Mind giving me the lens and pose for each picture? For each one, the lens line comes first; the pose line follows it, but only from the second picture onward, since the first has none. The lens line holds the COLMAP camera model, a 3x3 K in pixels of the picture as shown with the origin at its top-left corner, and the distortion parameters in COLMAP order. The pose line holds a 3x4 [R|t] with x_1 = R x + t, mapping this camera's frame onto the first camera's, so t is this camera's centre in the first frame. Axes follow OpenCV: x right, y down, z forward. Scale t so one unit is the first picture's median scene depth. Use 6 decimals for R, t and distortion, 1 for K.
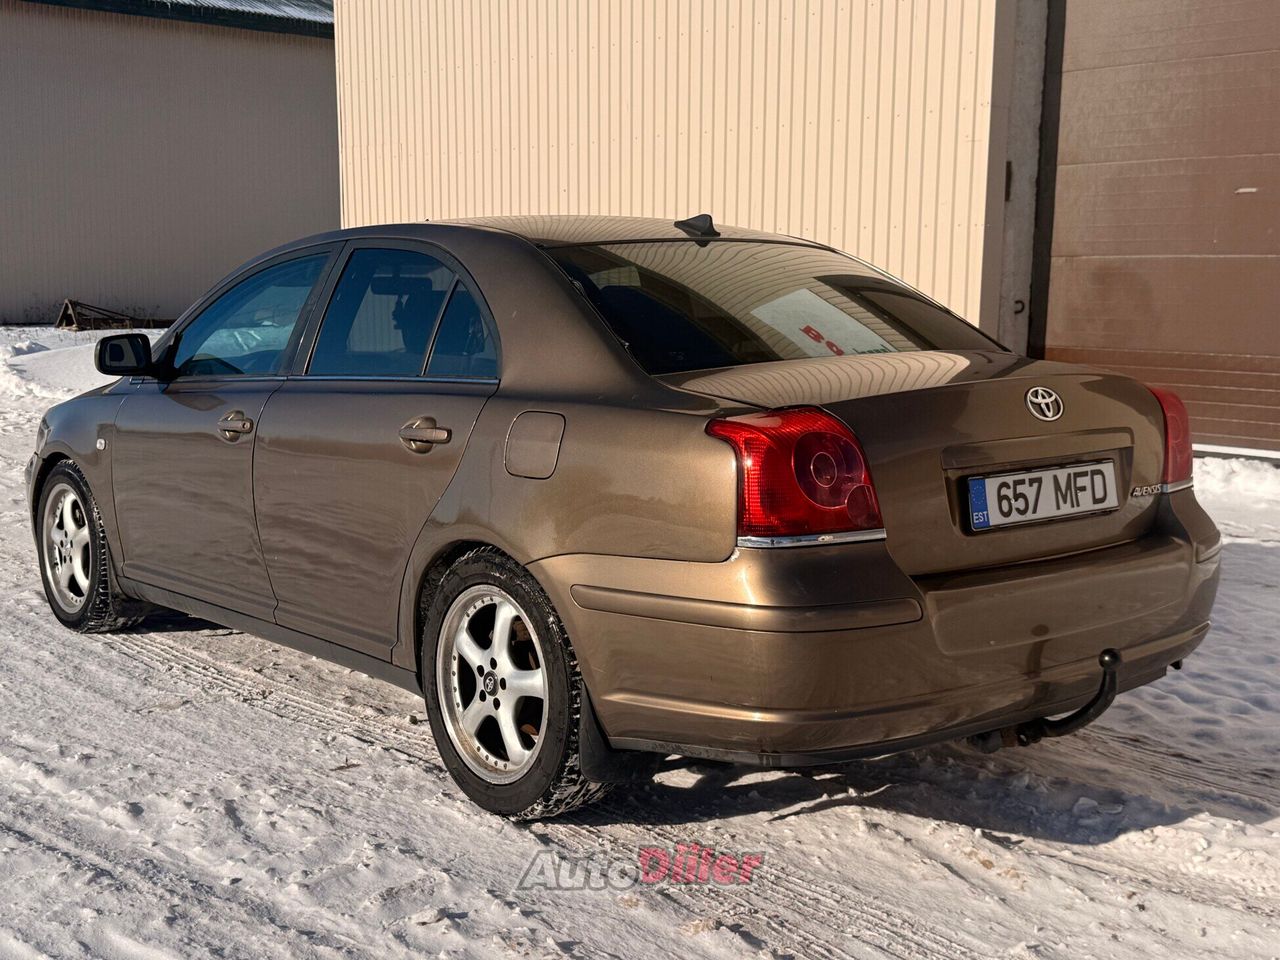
lens RADIAL K [[1593.5, 0, 639.4], [0, 1593.5, 480.3], [0, 0, 1]] dist [-0.022585, 0.000000]
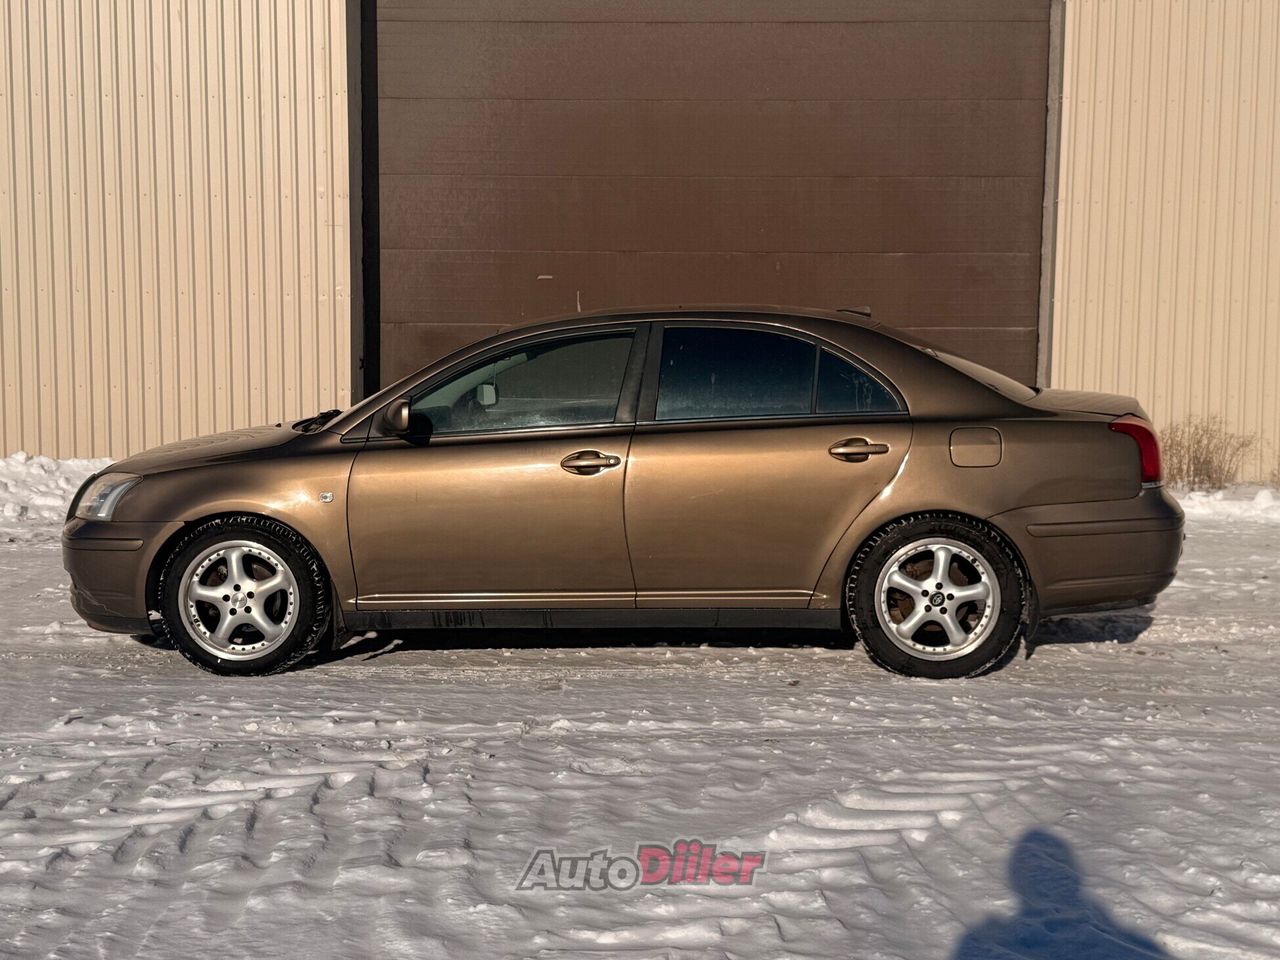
lens RADIAL K [[1593.5, 0, 639.0], [0, 1593.5, 482.3], [0, 0, 1]] dist [-0.022585, 0.000000]
pose [[0.624181, -0.062740, 0.778757, -0.613001], [0.088782, 0.996010, 0.009084, -0.012465], [-0.776219, 0.063469, 0.627260, 0.088205]]
